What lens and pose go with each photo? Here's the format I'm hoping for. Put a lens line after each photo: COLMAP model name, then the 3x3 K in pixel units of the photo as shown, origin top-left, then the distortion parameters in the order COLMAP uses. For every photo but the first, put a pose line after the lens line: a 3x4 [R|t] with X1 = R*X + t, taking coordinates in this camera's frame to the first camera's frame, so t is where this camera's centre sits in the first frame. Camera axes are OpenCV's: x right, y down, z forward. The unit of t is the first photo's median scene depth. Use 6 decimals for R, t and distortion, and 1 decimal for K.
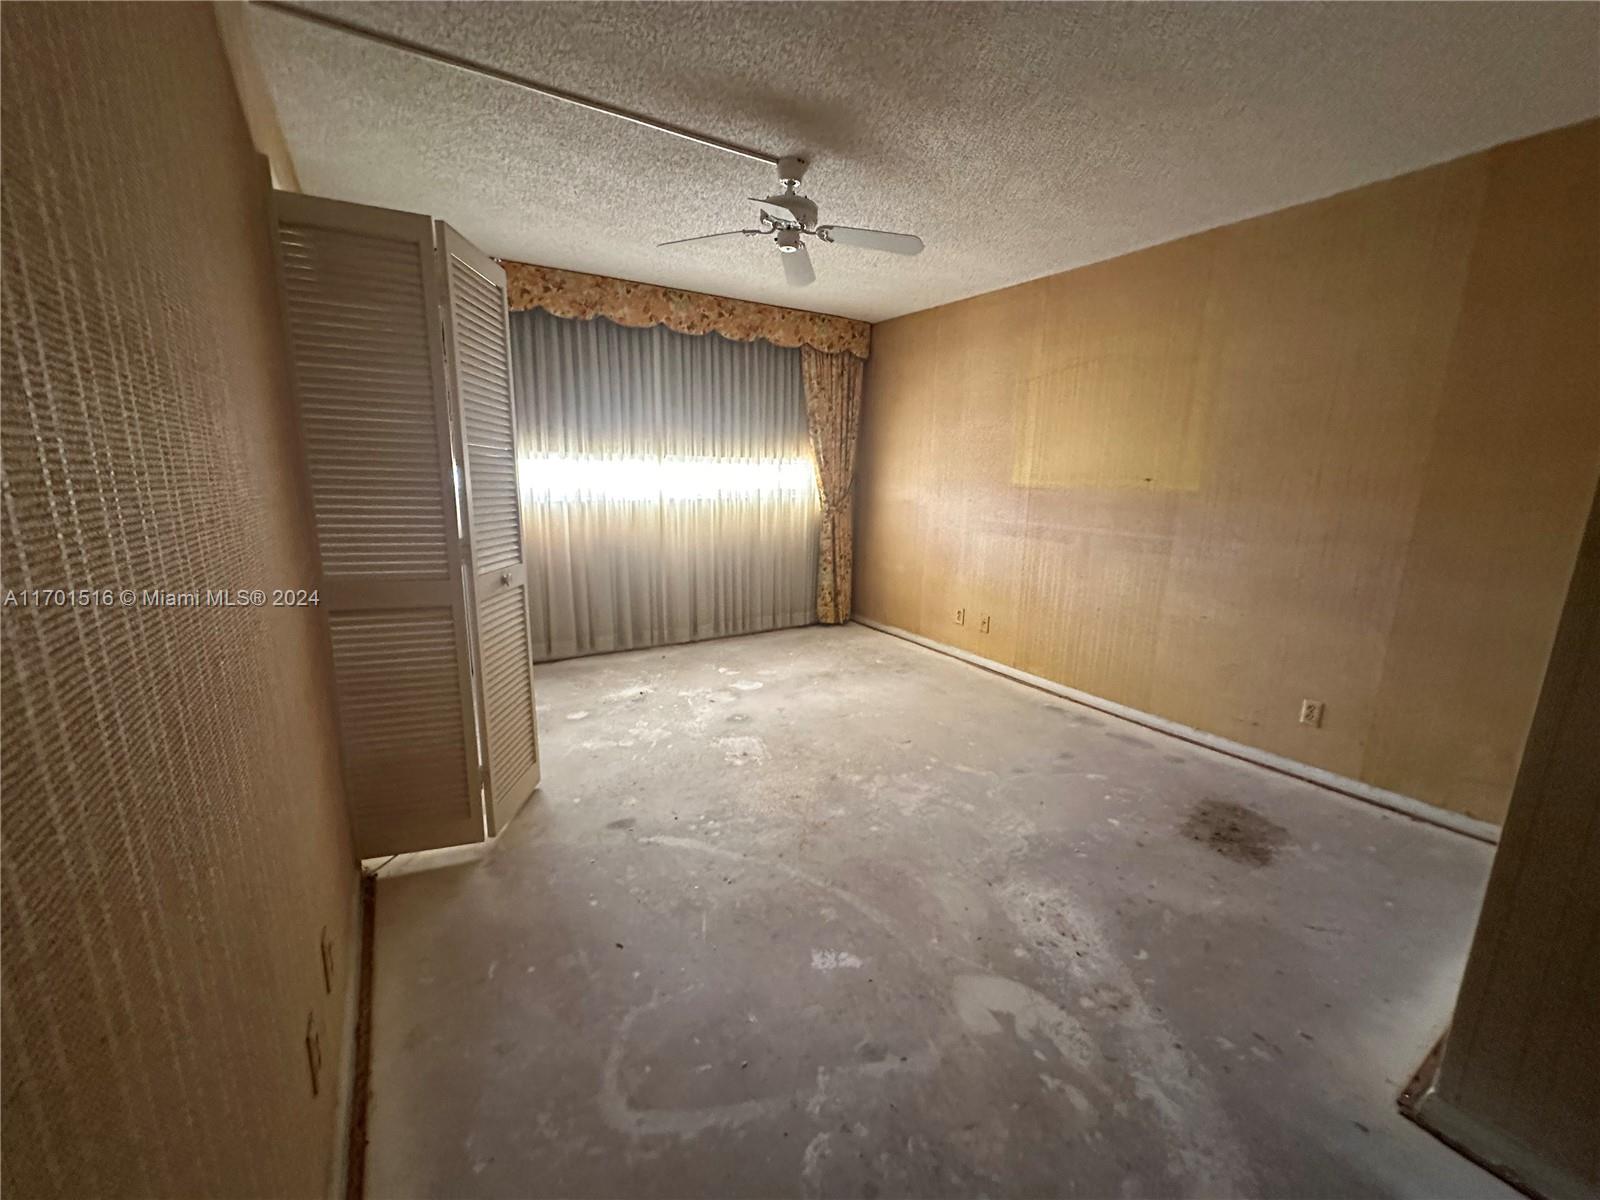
lens RADIAL K [[639.1, 0, 798.0], [0, 639.1, 601.0], [0, 0, 1]] dist [0.001705, 0.000494]
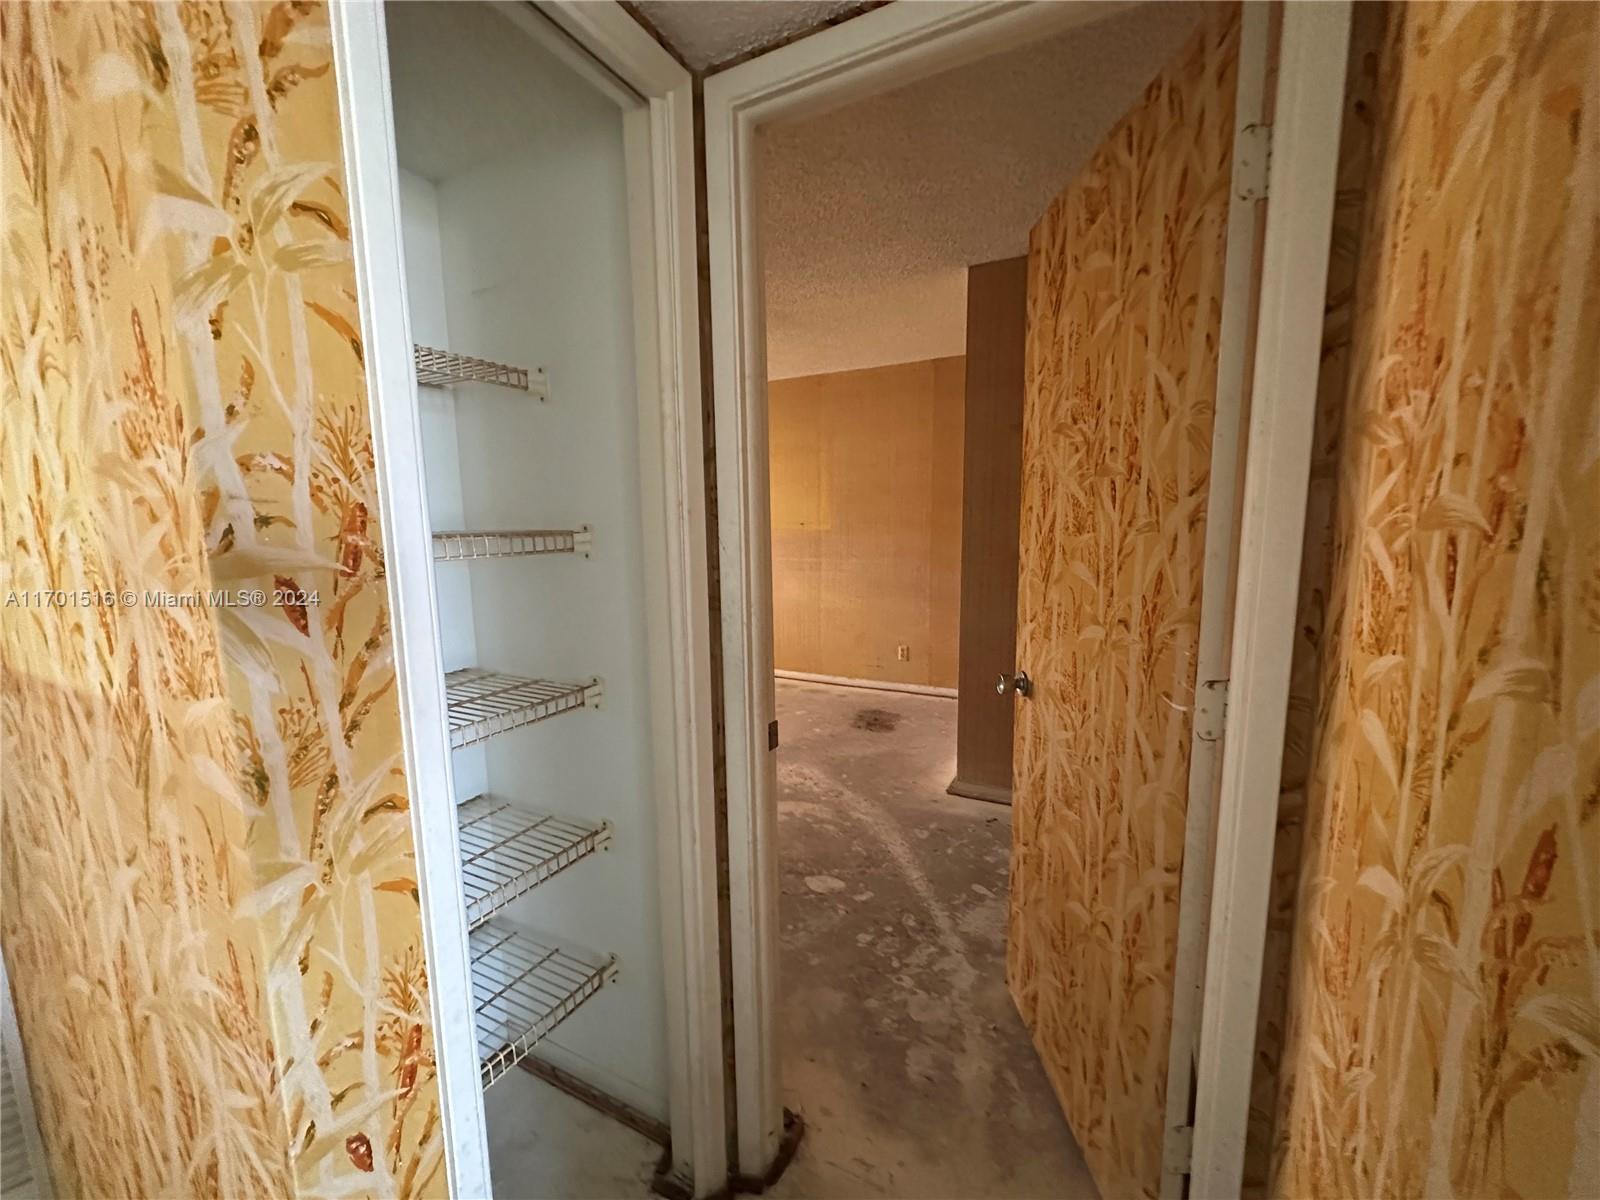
lens RADIAL K [[639.1, 0, 800.5], [0, 639.1, 601.8], [0, 0, 1]] dist [0.001705, 0.000494]
pose [[0.864923, -0.097894, 0.492265, -0.292144], [0.131419, 0.990748, -0.033882, 0.061337], [-0.484394, 0.093999, 0.869785, -0.404646]]
